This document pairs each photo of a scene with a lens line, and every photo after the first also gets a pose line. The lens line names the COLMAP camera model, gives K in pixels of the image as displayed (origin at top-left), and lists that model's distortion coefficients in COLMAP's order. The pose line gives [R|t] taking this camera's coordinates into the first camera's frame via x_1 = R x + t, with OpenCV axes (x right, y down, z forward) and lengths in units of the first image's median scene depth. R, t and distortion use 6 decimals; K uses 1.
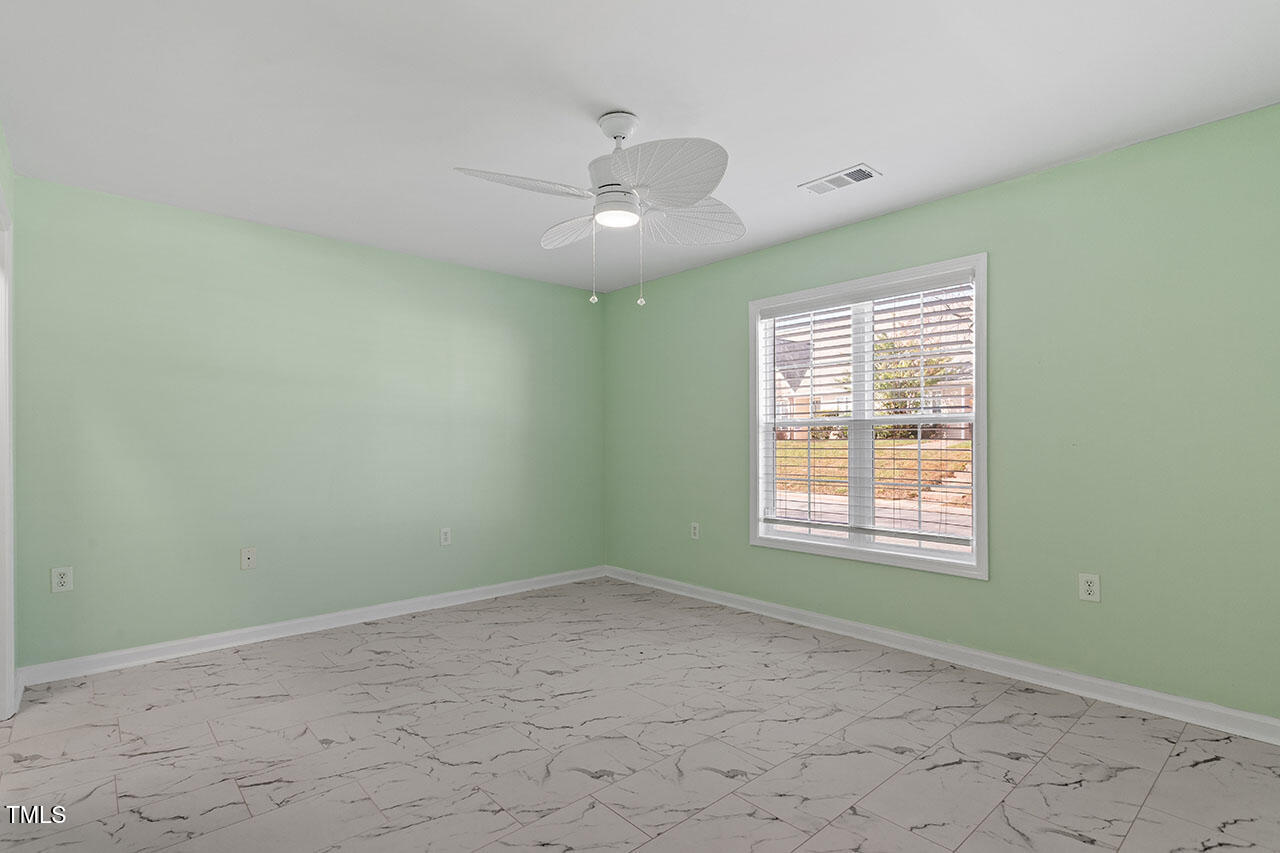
lens RADIAL K [[621.8, 0, 633.8], [0, 621.8, 442.7], [0, 0, 1]] dist [0.000141, 0.000215]
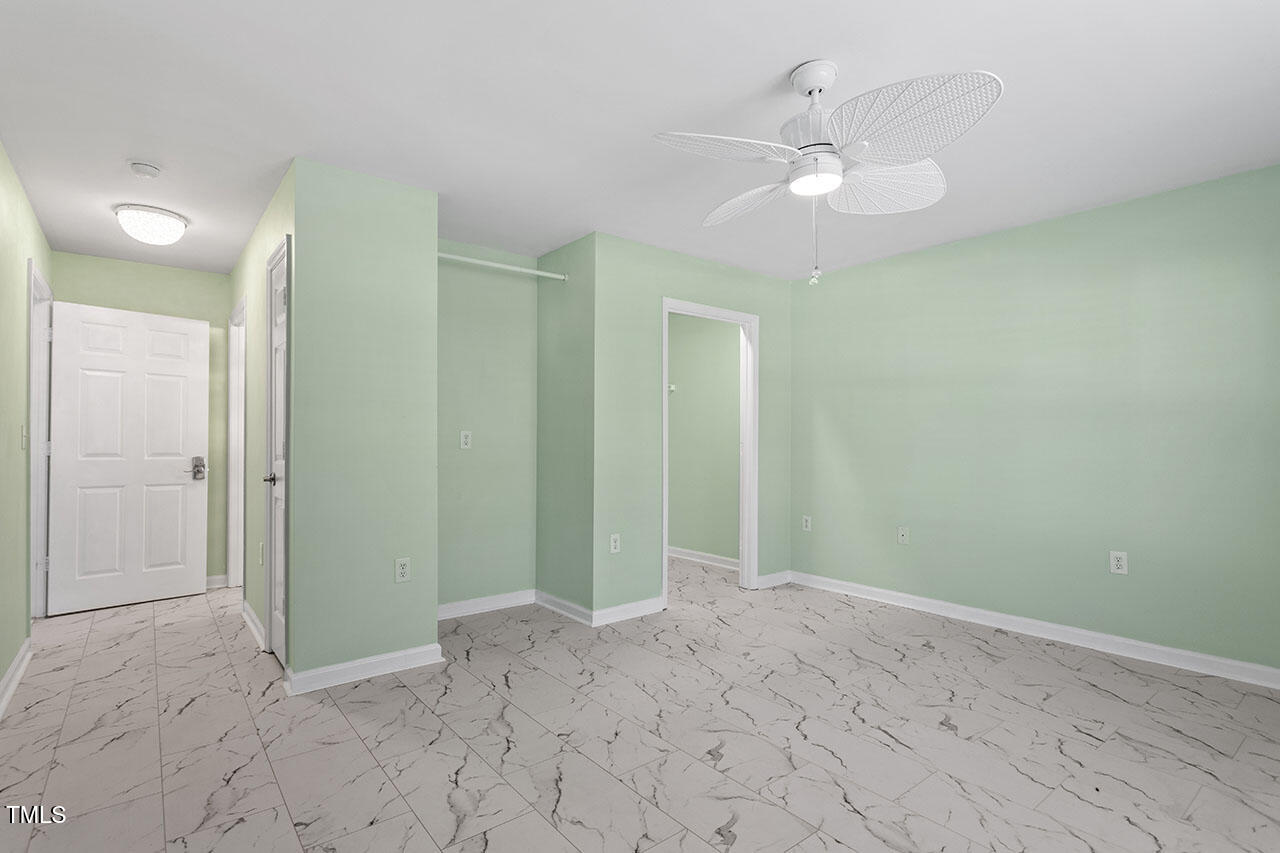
lens RADIAL K [[621.8, 0, 633.8], [0, 621.8, 442.7], [0, 0, 1]] dist [0.000141, 0.000215]
pose [[-0.056587, 0.010021, -0.998347, 0.676876], [-0.002934, 0.999944, 0.010203, -0.002087], [0.998393, 0.003506, -0.056554, 0.625156]]
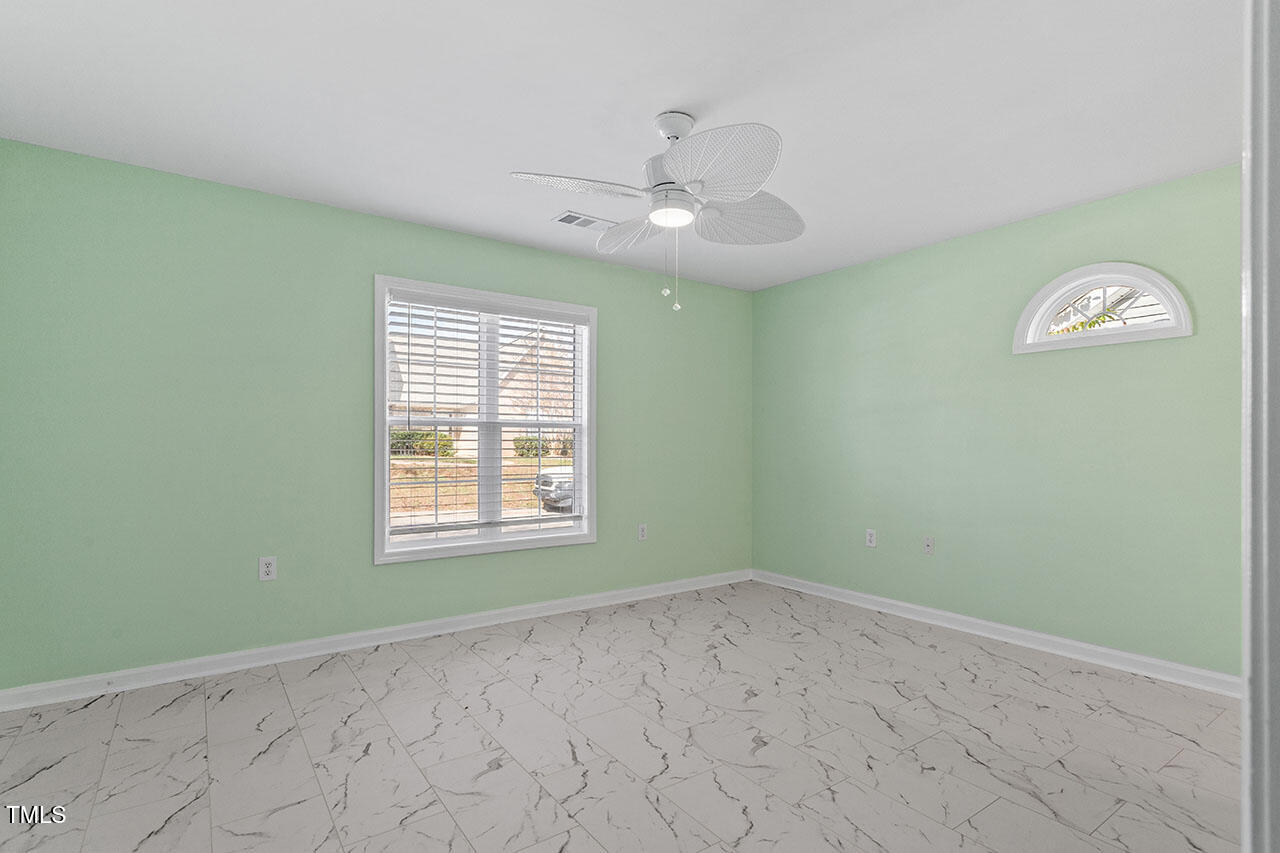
lens RADIAL K [[621.8, 0, 633.8], [0, 621.8, 442.7], [0, 0, 1]] dist [0.000141, 0.000215]
pose [[0.112580, 0.005155, 0.993629, -0.802197], [-0.001353, 0.999986, -0.005034, 0.004613], [-0.993642, -0.000778, 0.112586, 0.745961]]
